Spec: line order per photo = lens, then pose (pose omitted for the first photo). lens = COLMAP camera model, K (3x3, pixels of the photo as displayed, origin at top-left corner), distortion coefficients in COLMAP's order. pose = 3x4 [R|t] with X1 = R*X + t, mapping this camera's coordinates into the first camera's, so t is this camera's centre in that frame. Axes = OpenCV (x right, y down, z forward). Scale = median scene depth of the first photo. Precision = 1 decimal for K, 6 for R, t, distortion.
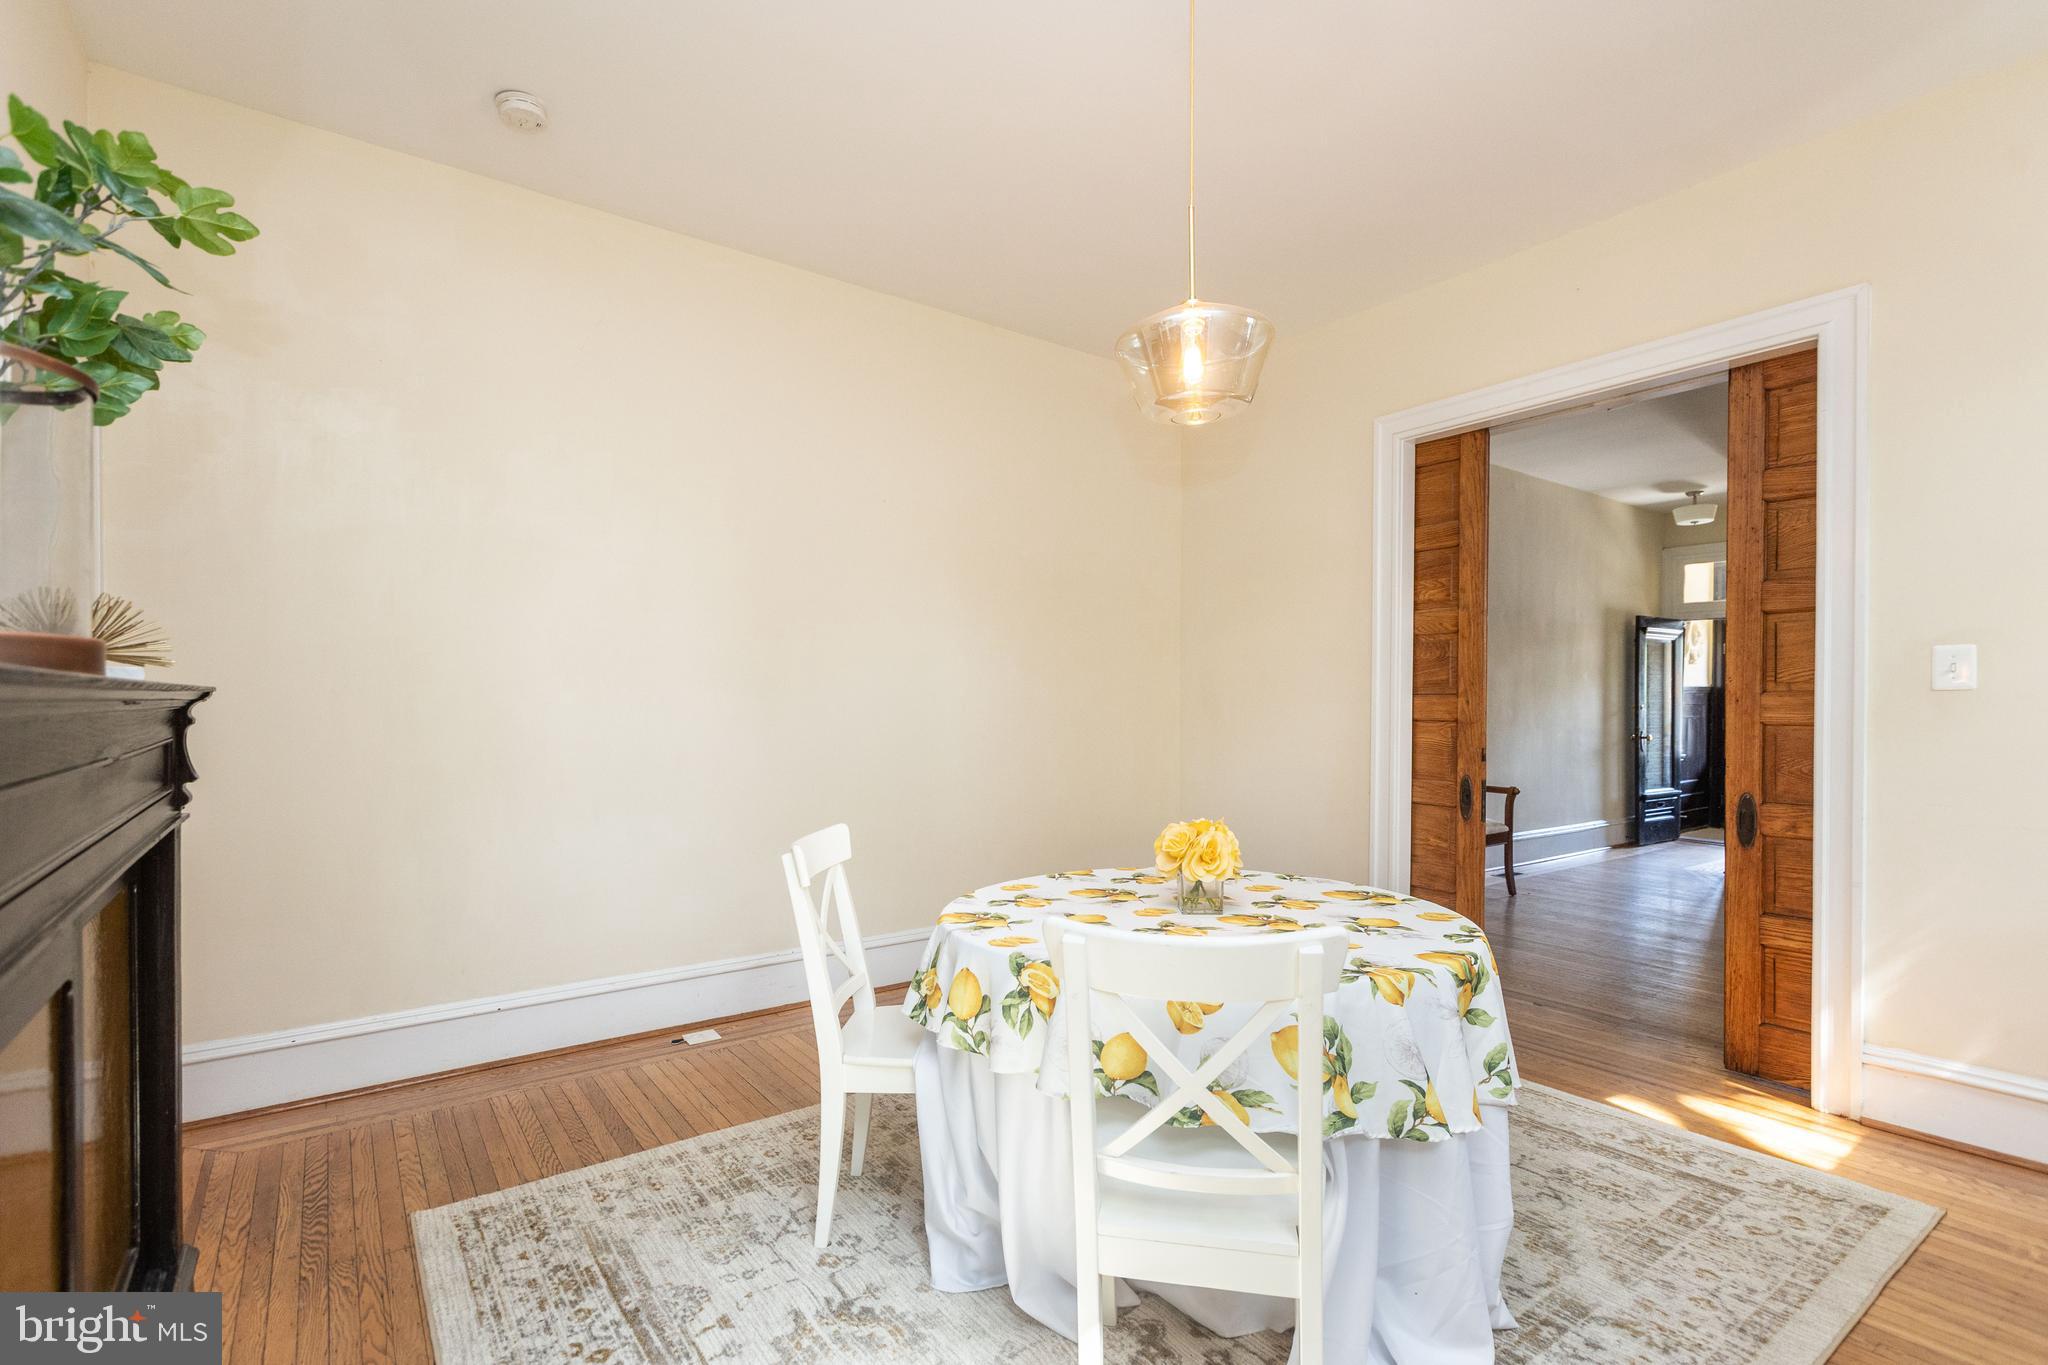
lens RADIAL K [[939.3, 0, 1015.8], [0, 939.3, 695.8], [0, 0, 1]] dist [-0.002122, -0.000153]
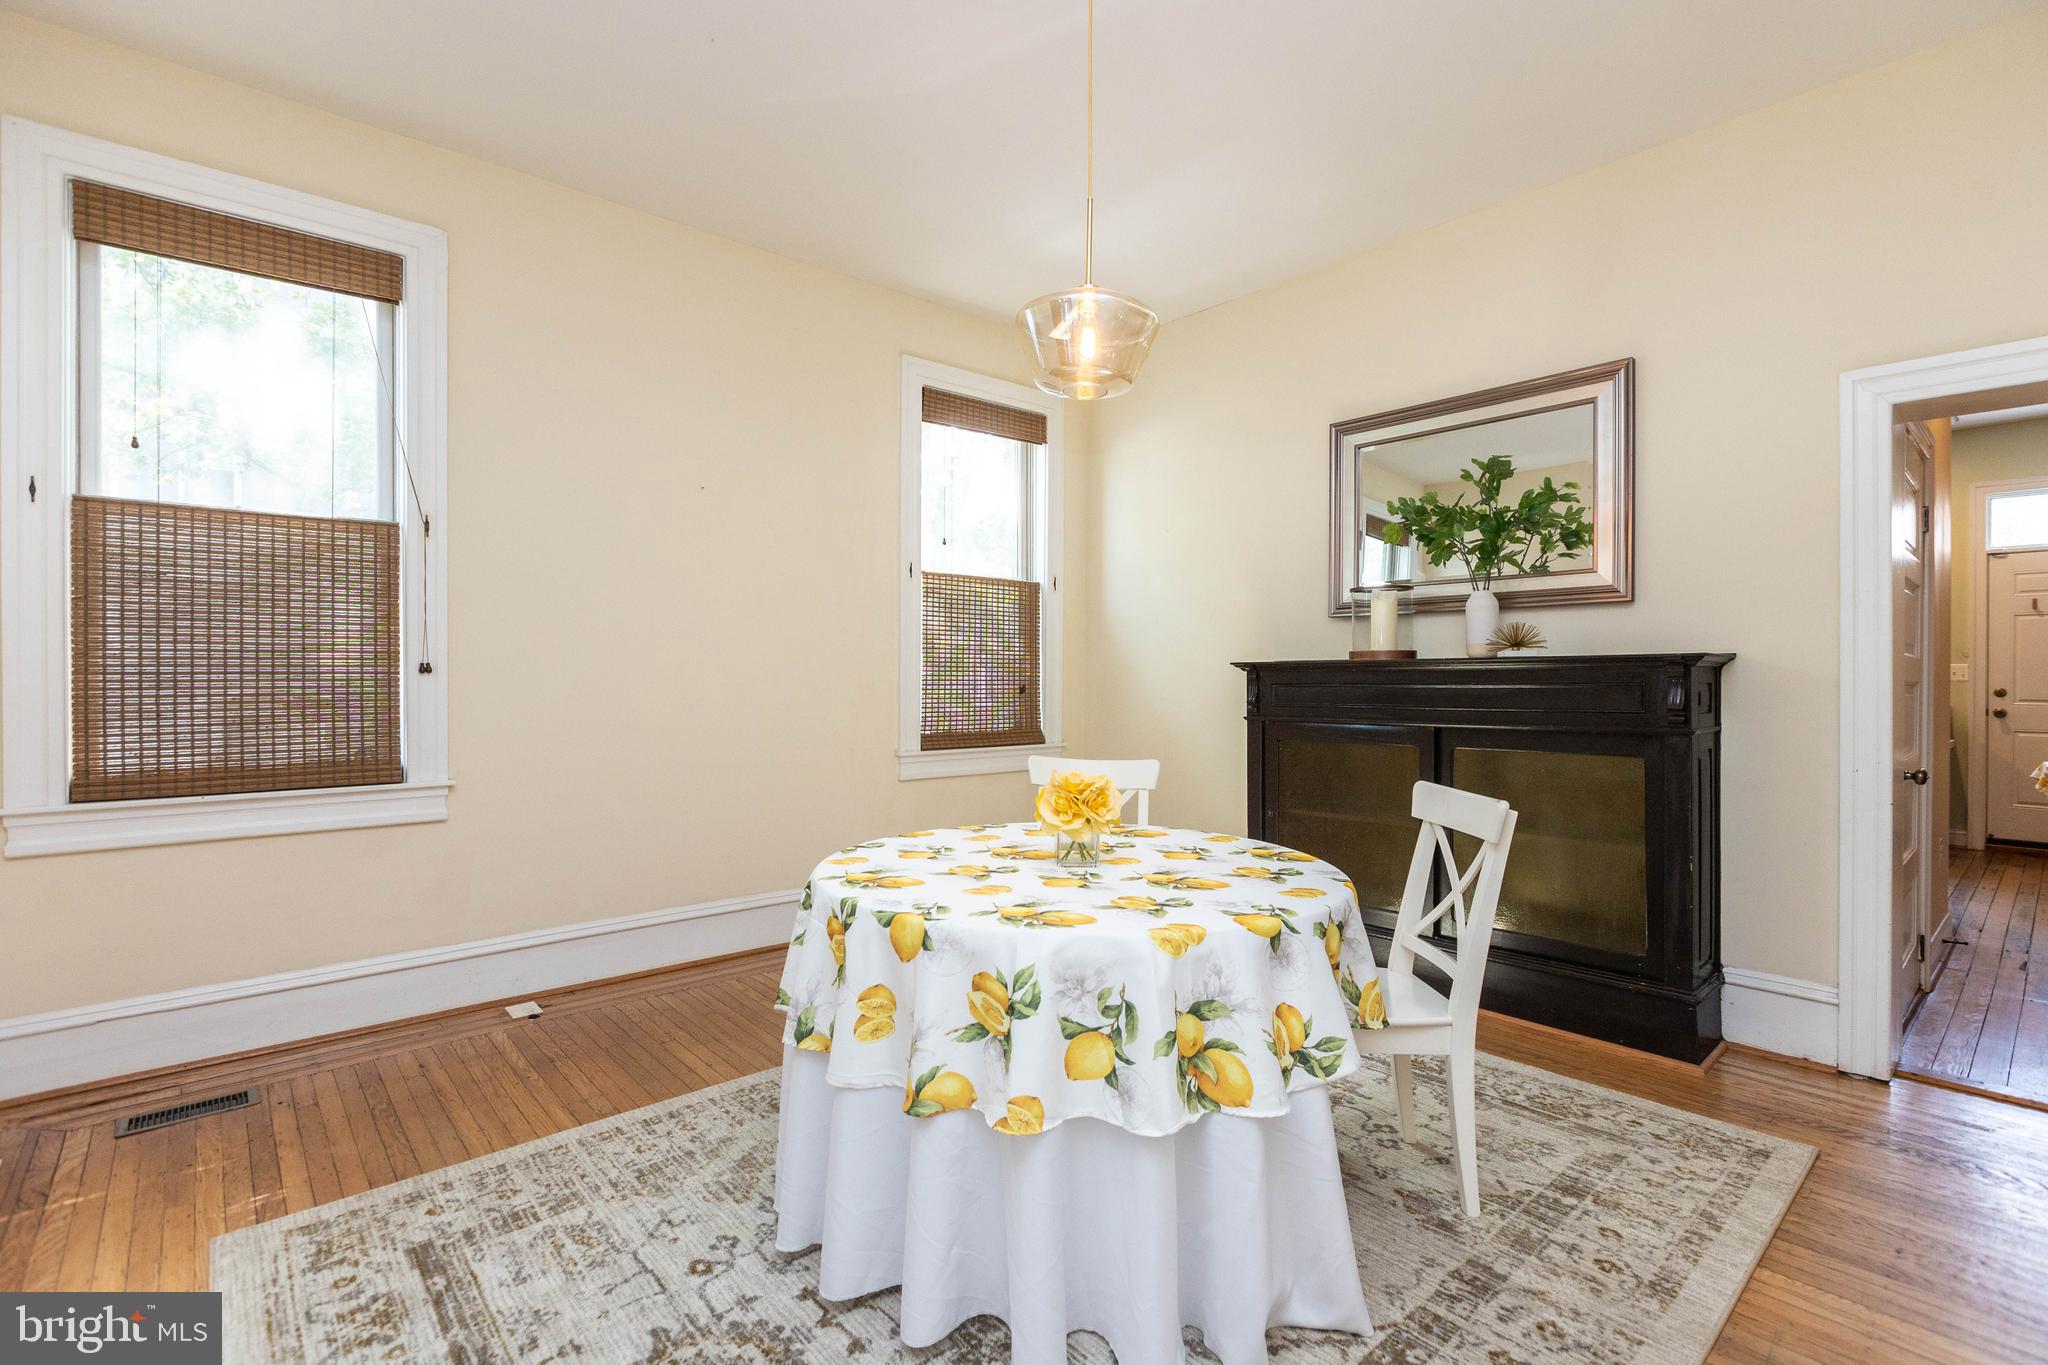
lens RADIAL K [[939.3, 0, 1025.5], [0, 939.3, 684.0], [0, 0, 1]] dist [-0.002122, -0.000153]
pose [[-0.995279, -0.006755, -0.096817, 0.350215], [-0.006789, 0.999977, 0.000017, 0.038622], [0.096815, 0.000674, -0.995302, 1.991051]]
